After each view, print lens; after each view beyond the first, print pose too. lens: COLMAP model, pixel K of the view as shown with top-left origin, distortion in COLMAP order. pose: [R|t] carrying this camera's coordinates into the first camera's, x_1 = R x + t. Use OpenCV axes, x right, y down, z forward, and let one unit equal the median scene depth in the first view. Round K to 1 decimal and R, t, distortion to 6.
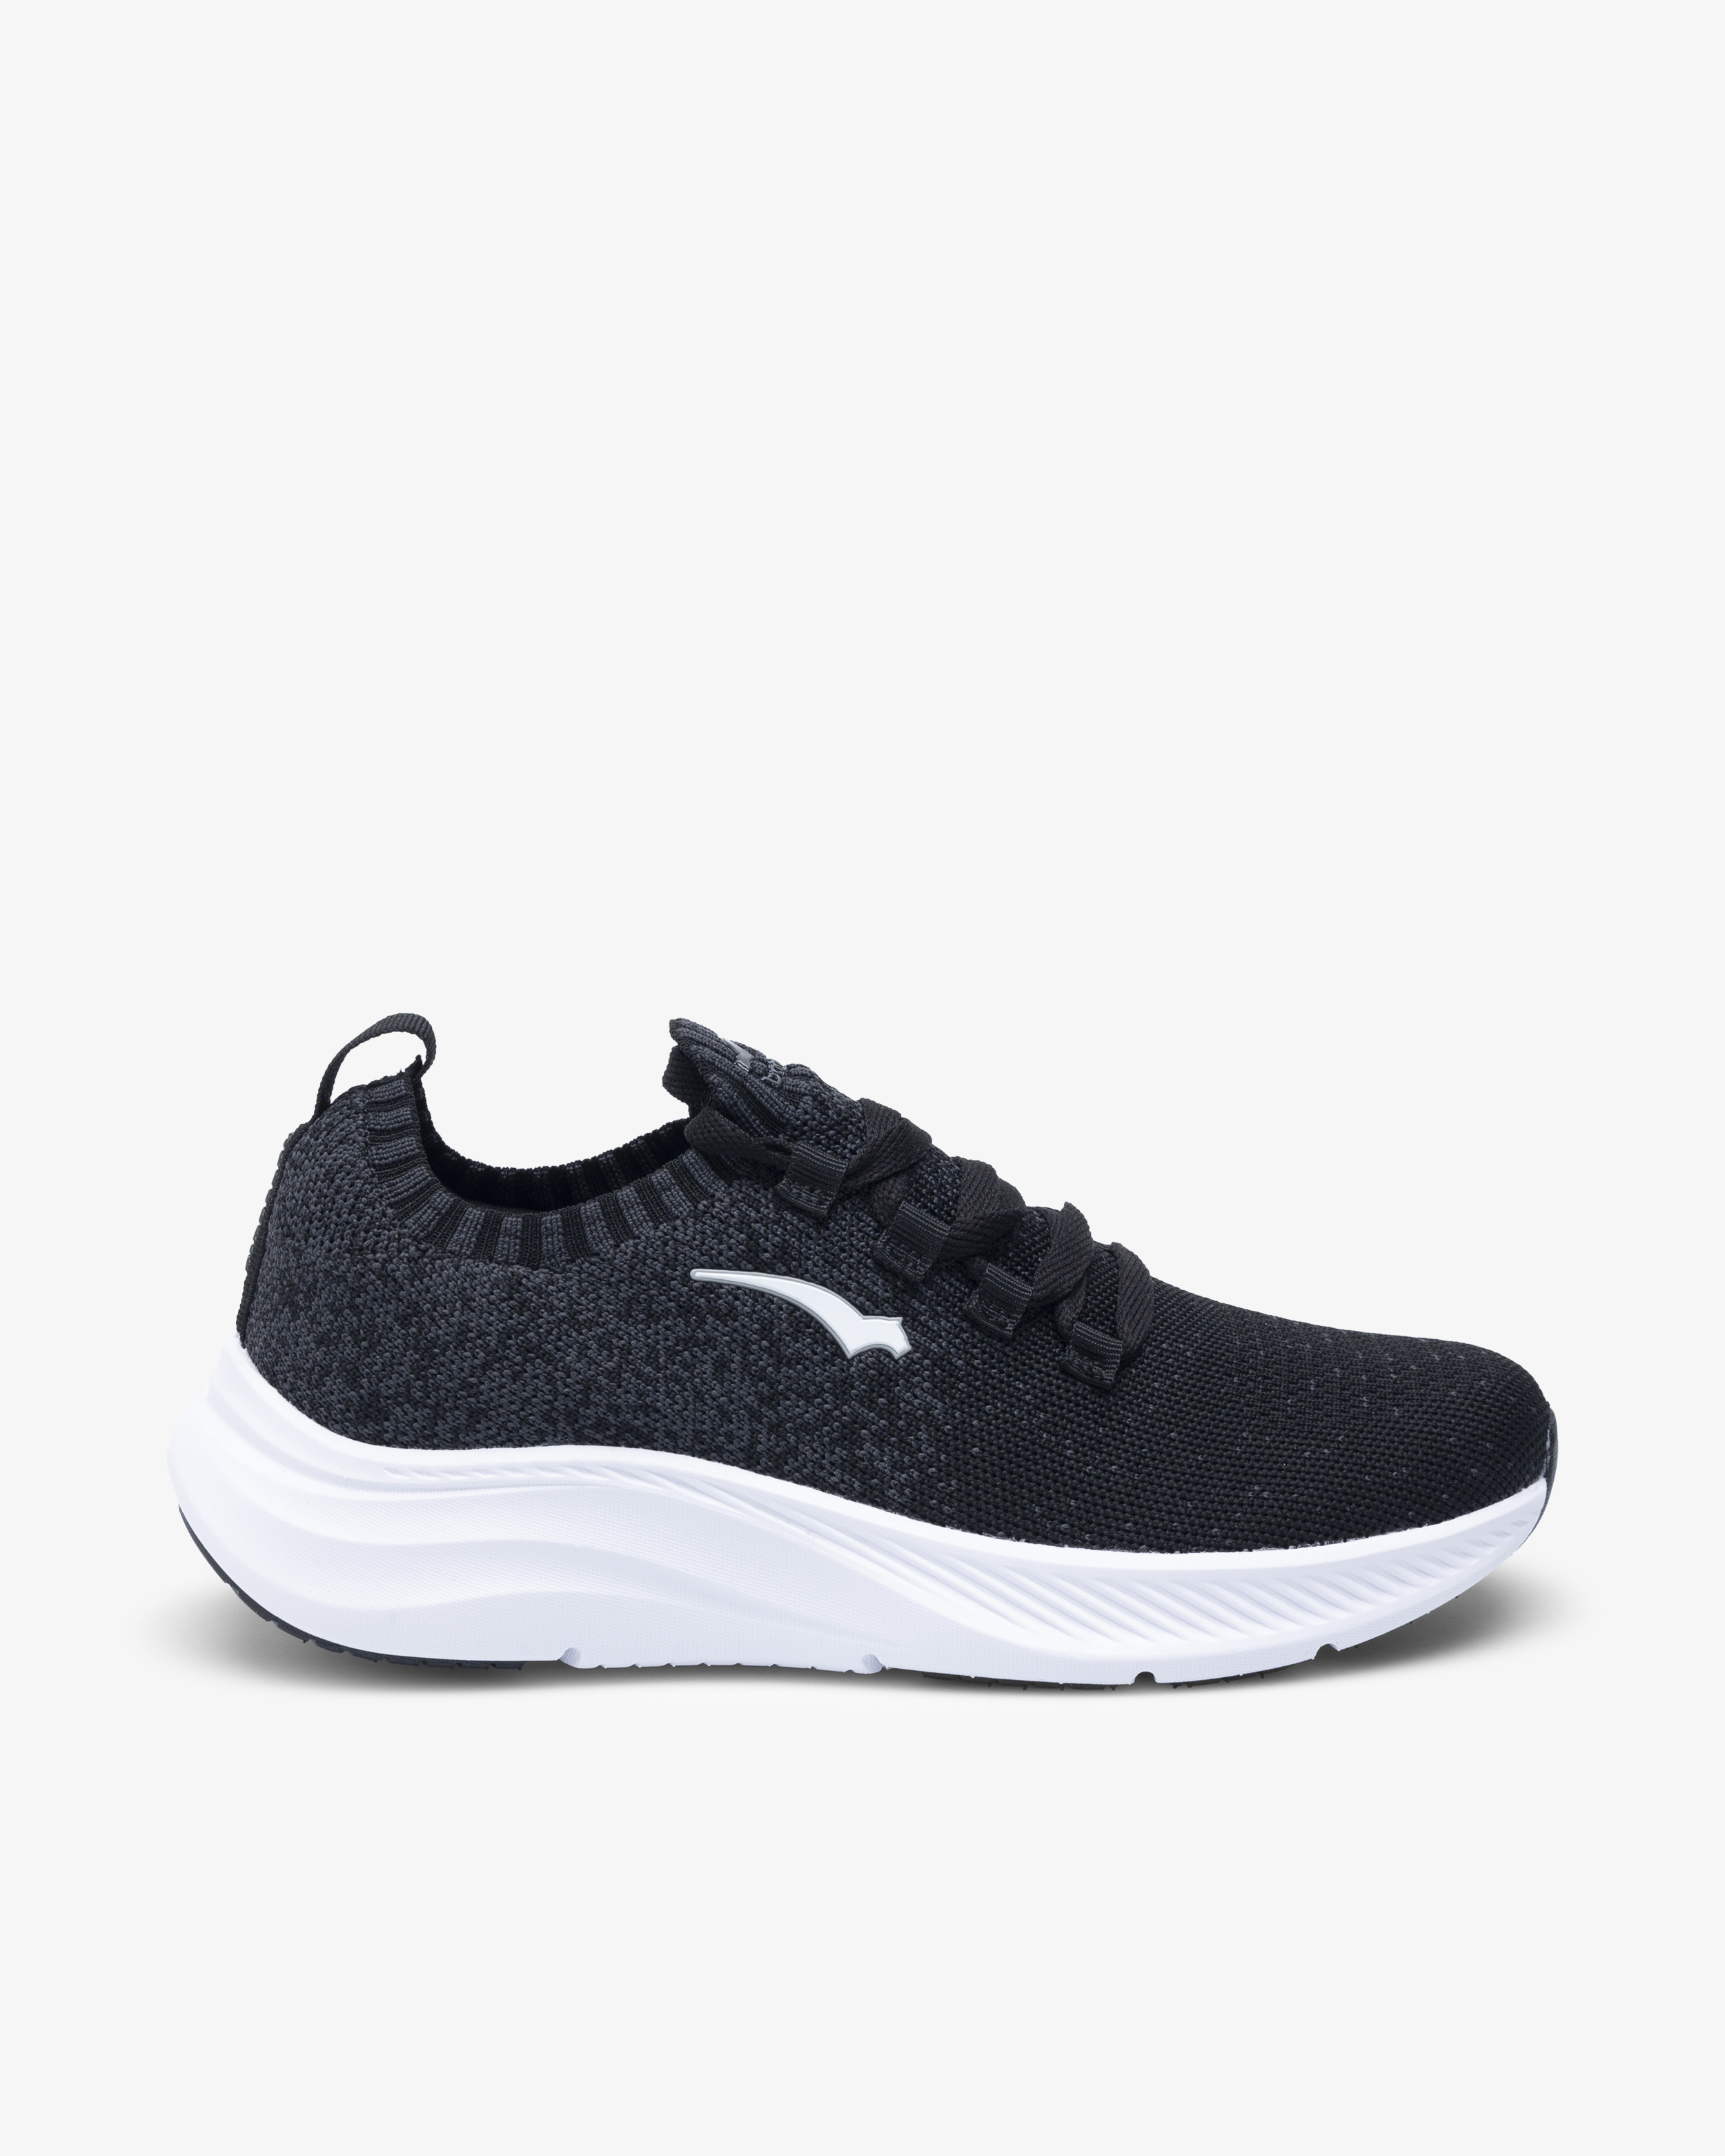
lens RADIAL K [[5555.6, 0, 862.5], [0, 5555.6, 1079.0], [0, 0, 1]] dist [0.143791, 0.000000]
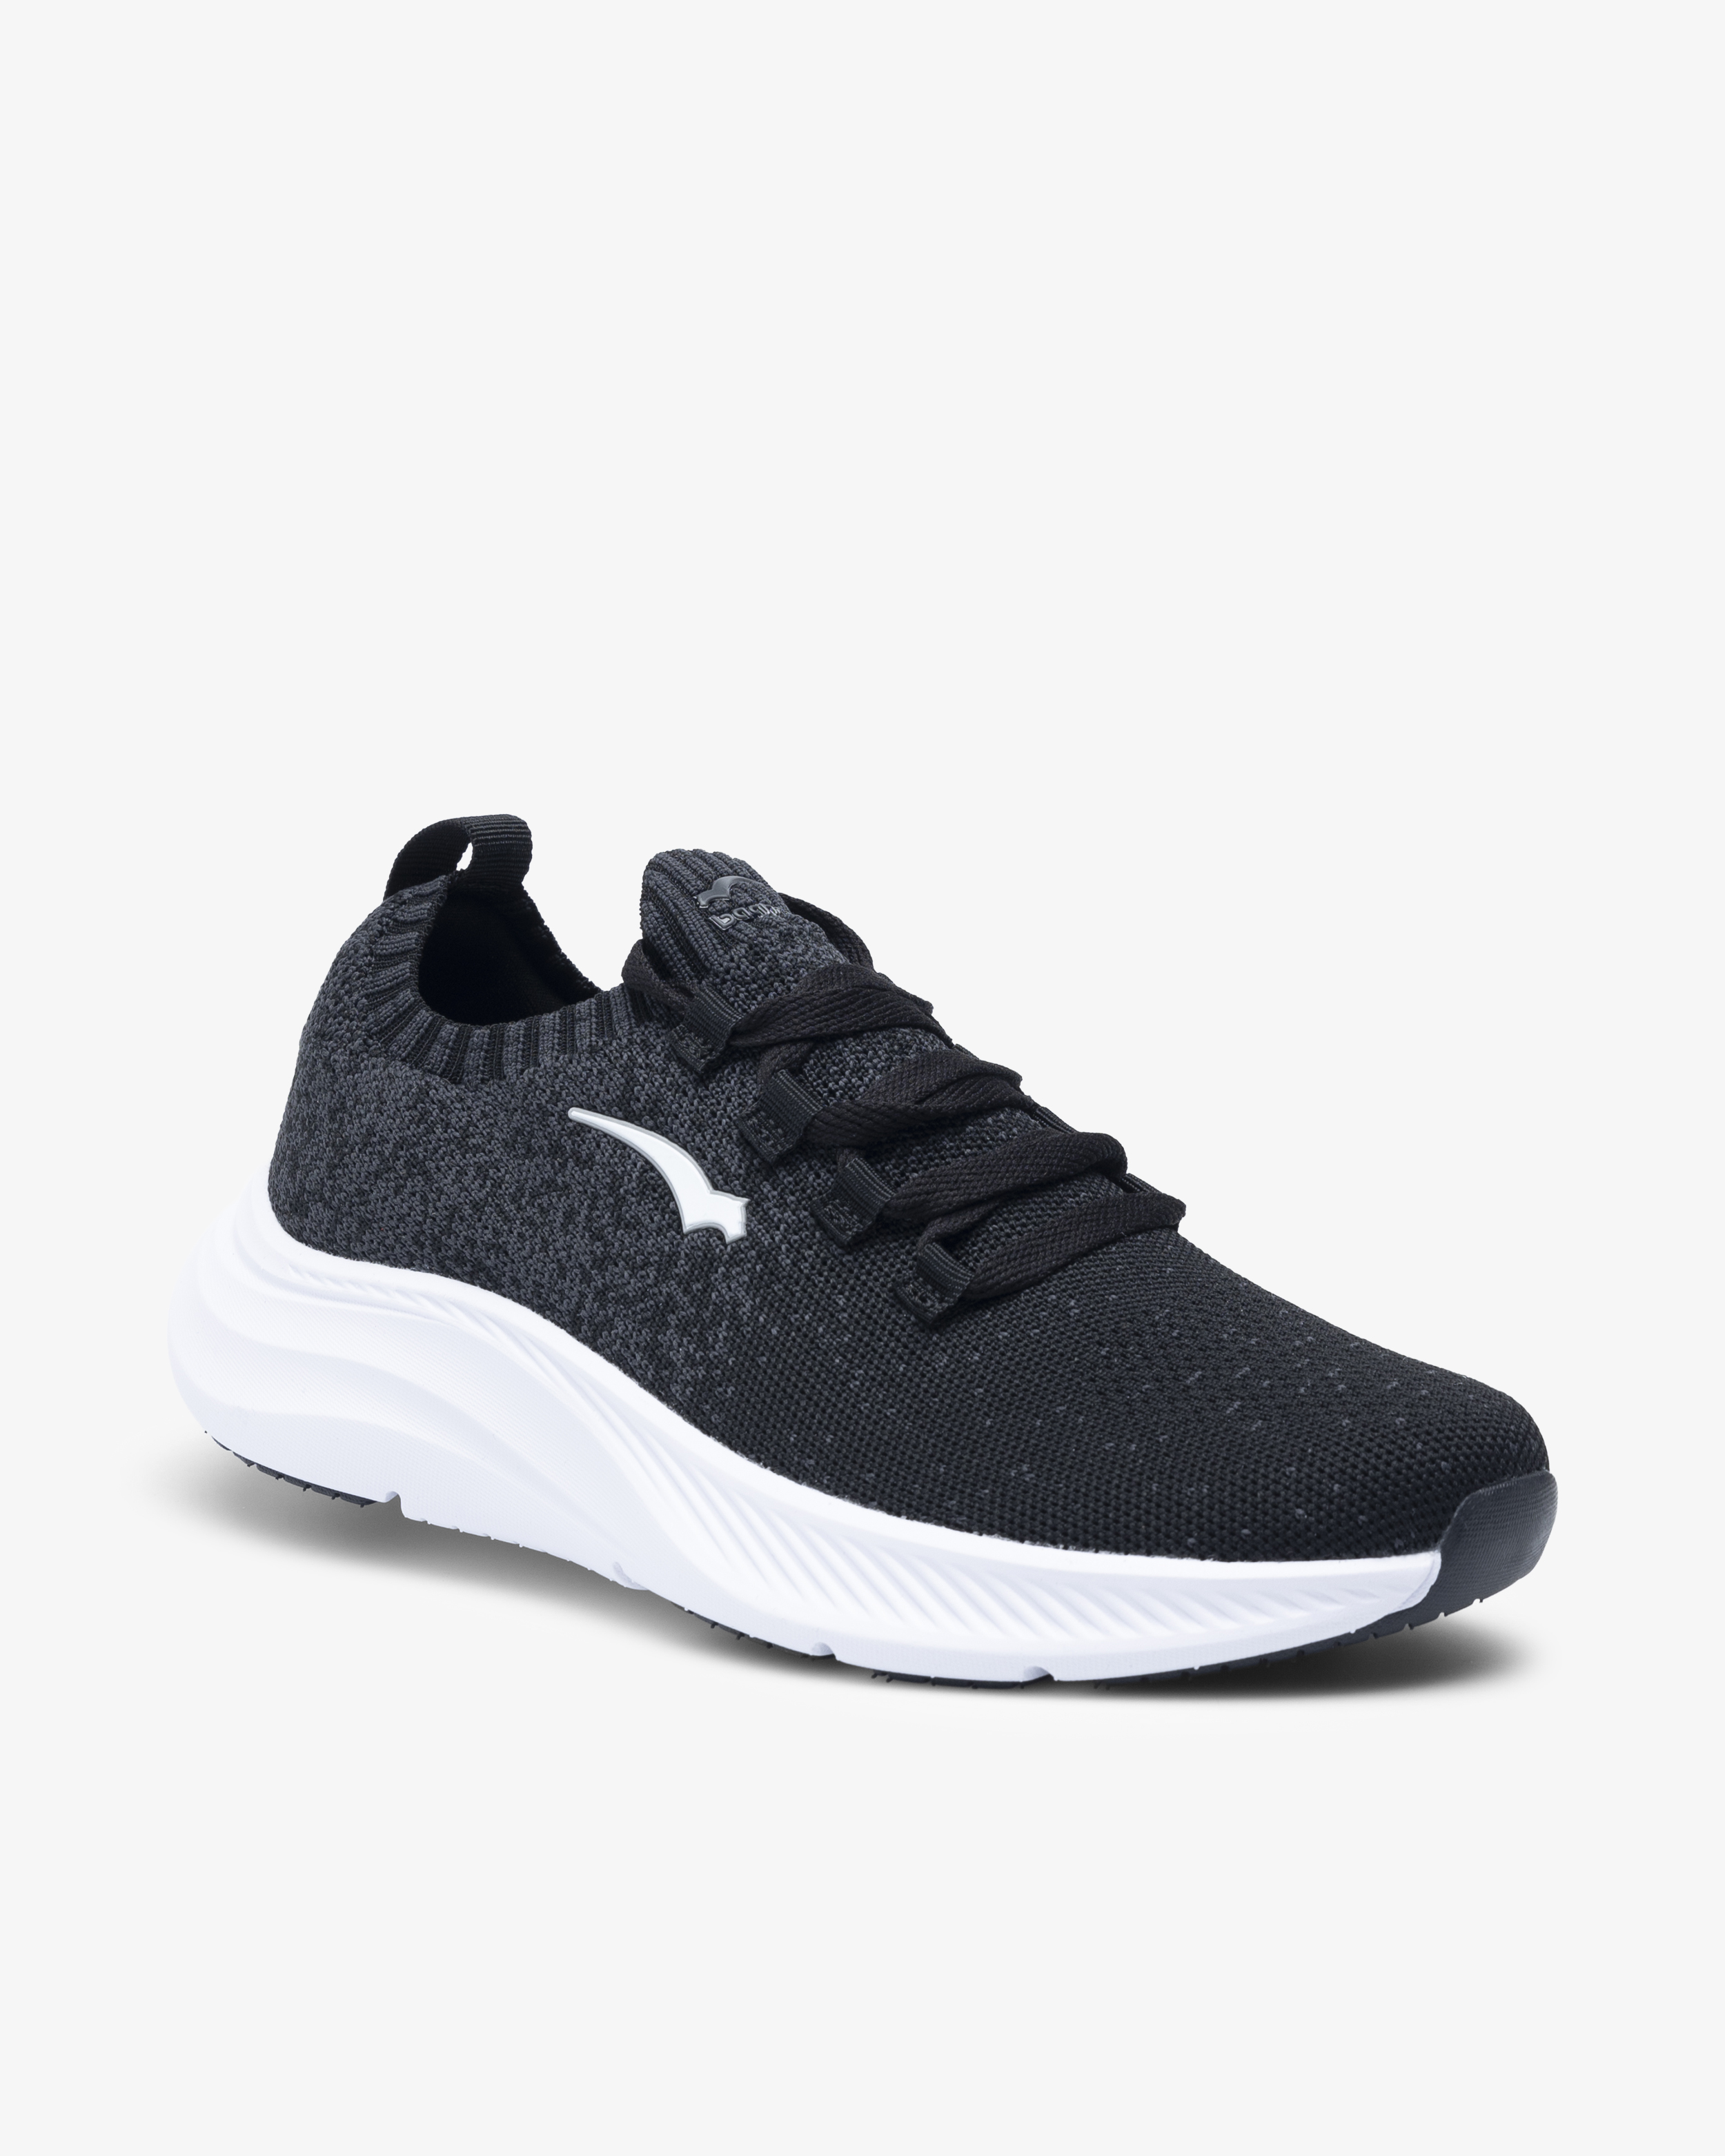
lens RADIAL K [[5555.6, 0, 862.3], [0, 5555.6, 1075.9], [0, 0, 1]] dist [0.143791, 0.000000]
pose [[0.708286, 0.133358, -0.693215, 0.627758], [-0.170955, 0.985167, 0.014850, 0.007733], [0.684913, 0.107991, 0.720578, 0.382064]]
